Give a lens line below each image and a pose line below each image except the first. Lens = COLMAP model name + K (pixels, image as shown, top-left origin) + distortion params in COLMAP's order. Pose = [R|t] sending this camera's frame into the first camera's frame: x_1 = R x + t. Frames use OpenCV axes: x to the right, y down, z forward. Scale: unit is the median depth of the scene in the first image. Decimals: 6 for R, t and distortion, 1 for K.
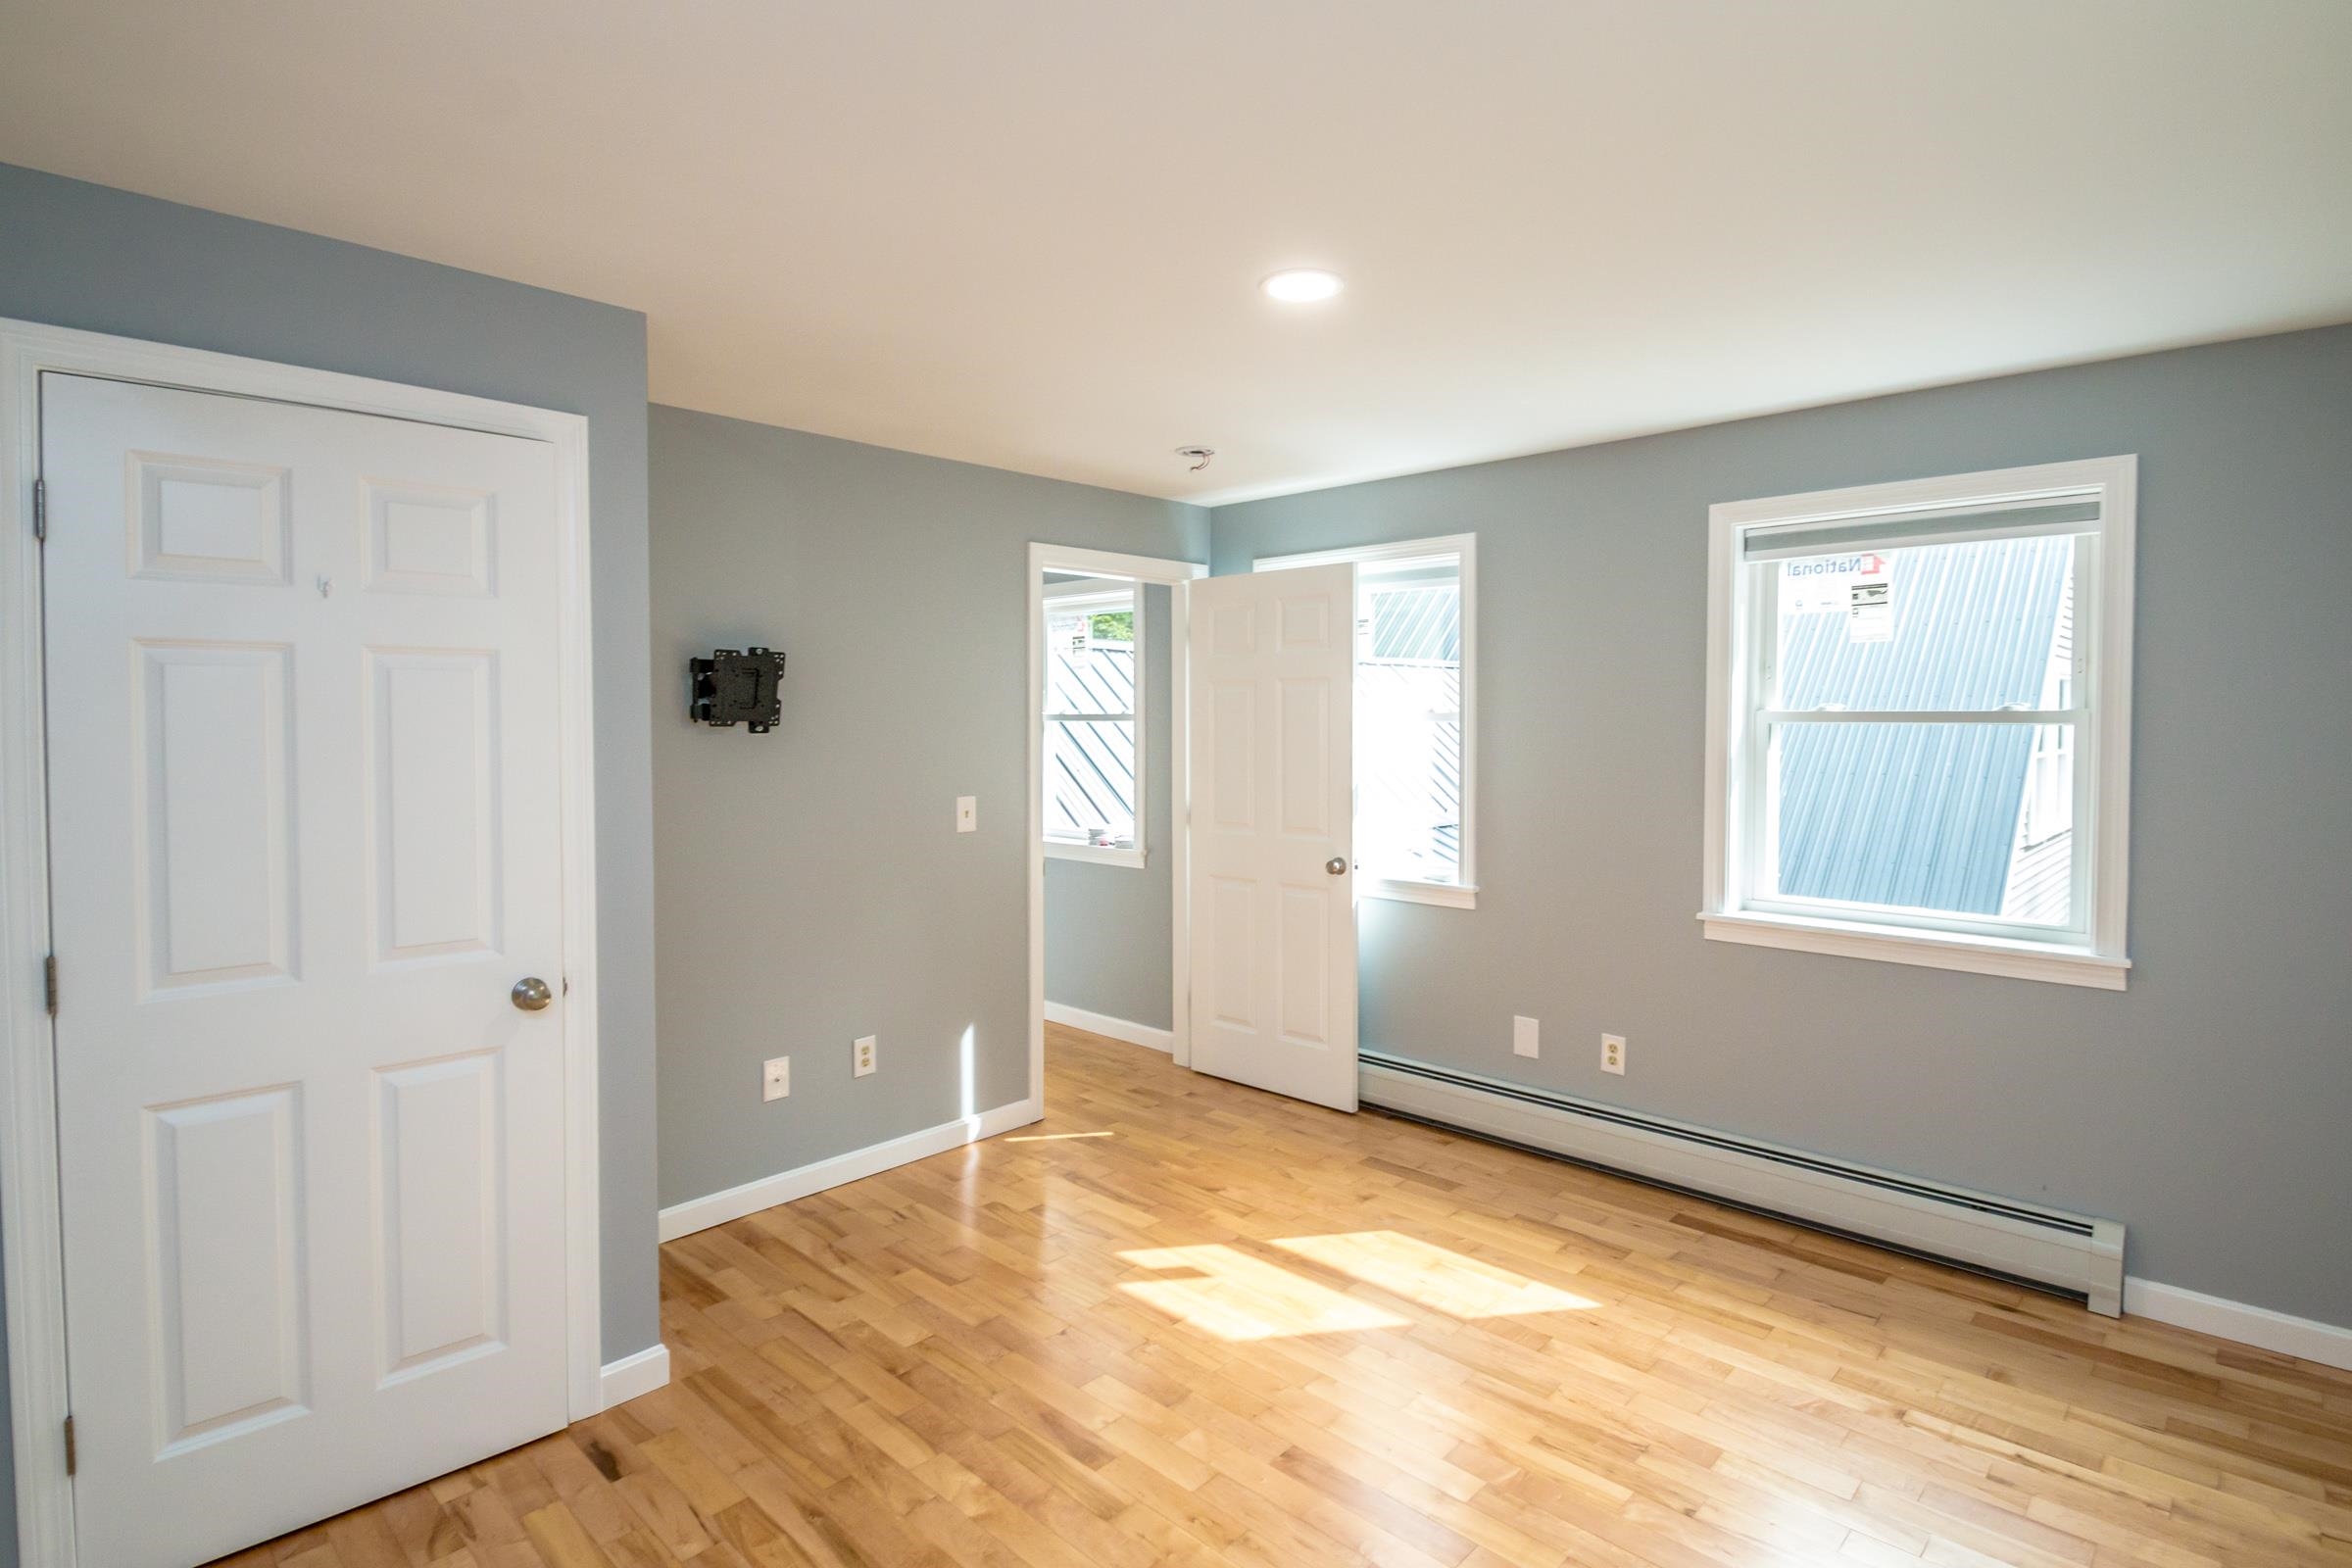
lens RADIAL K [[1121.8, 0, 1181.6], [0, 1121.8, 740.1], [0, 0, 1]] dist [-0.000207, -0.011945]
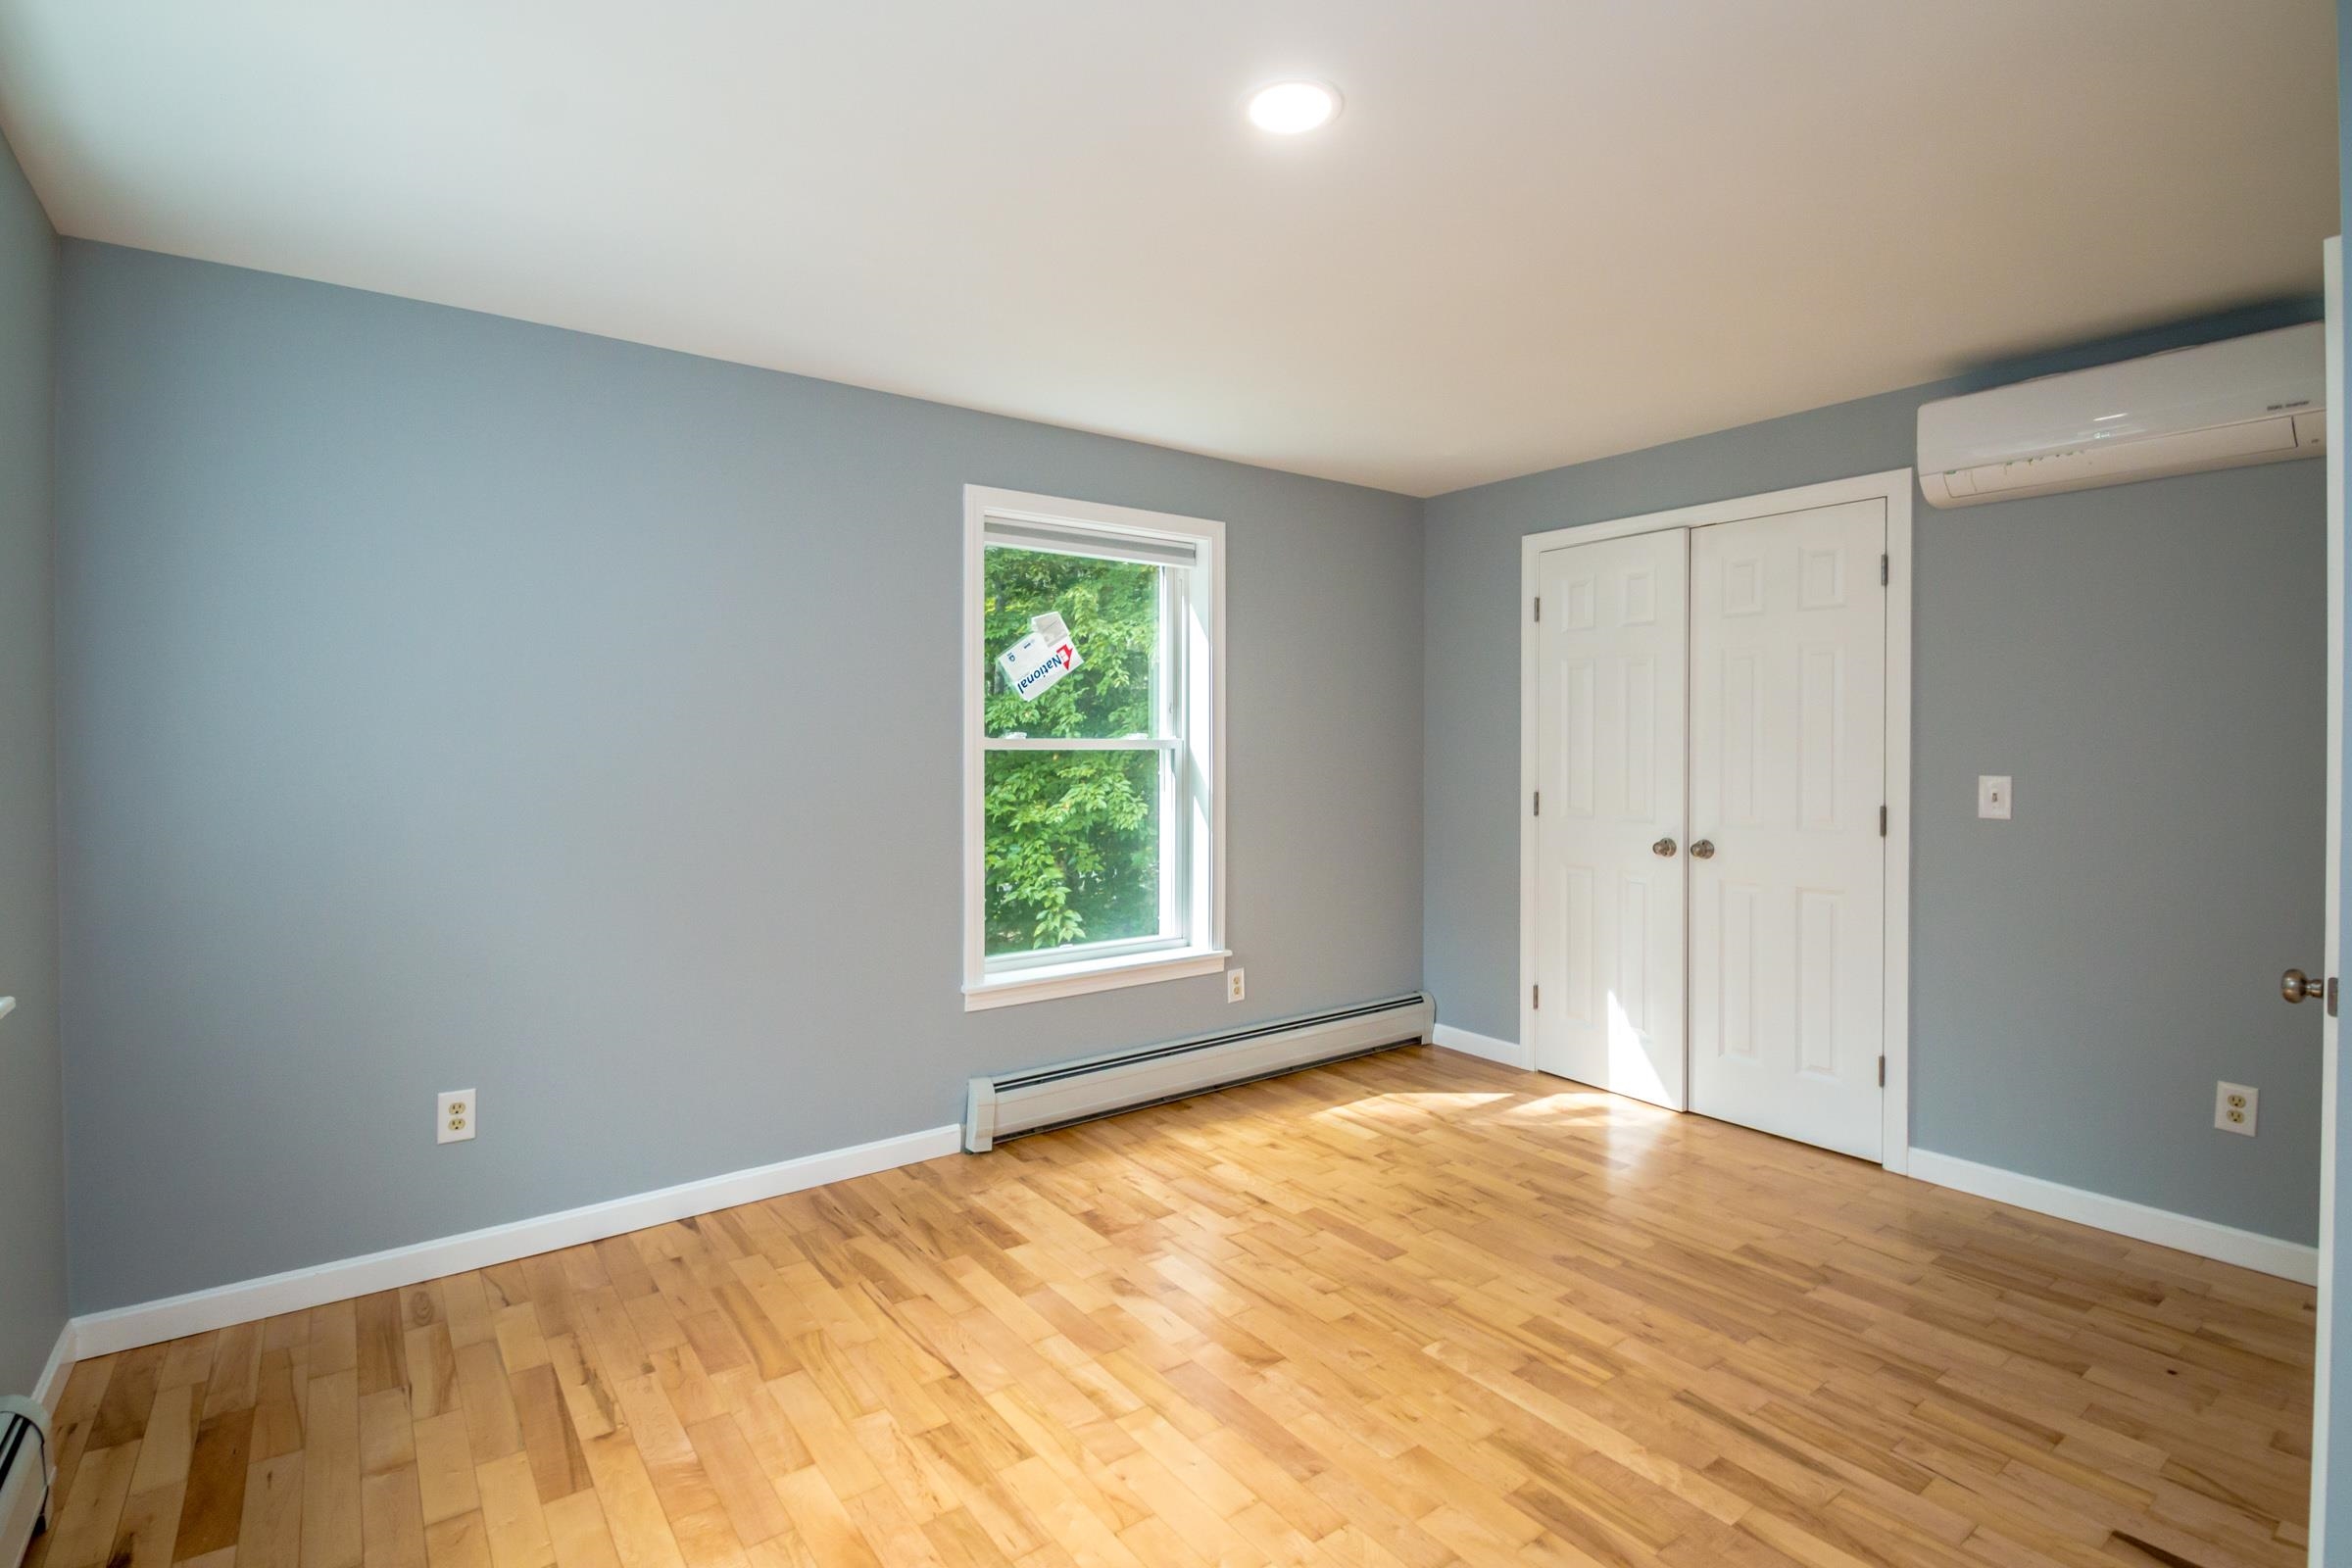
lens RADIAL K [[1121.8, 0, 1181.6], [0, 1121.8, 740.1], [0, 0, 1]] dist [-0.000207, -0.011945]
pose [[-0.985699, -0.004348, 0.168460, 0.042596], [-0.000967, 0.999797, 0.020147, 0.029298], [-0.168513, 0.019696, -0.985503, 1.814714]]
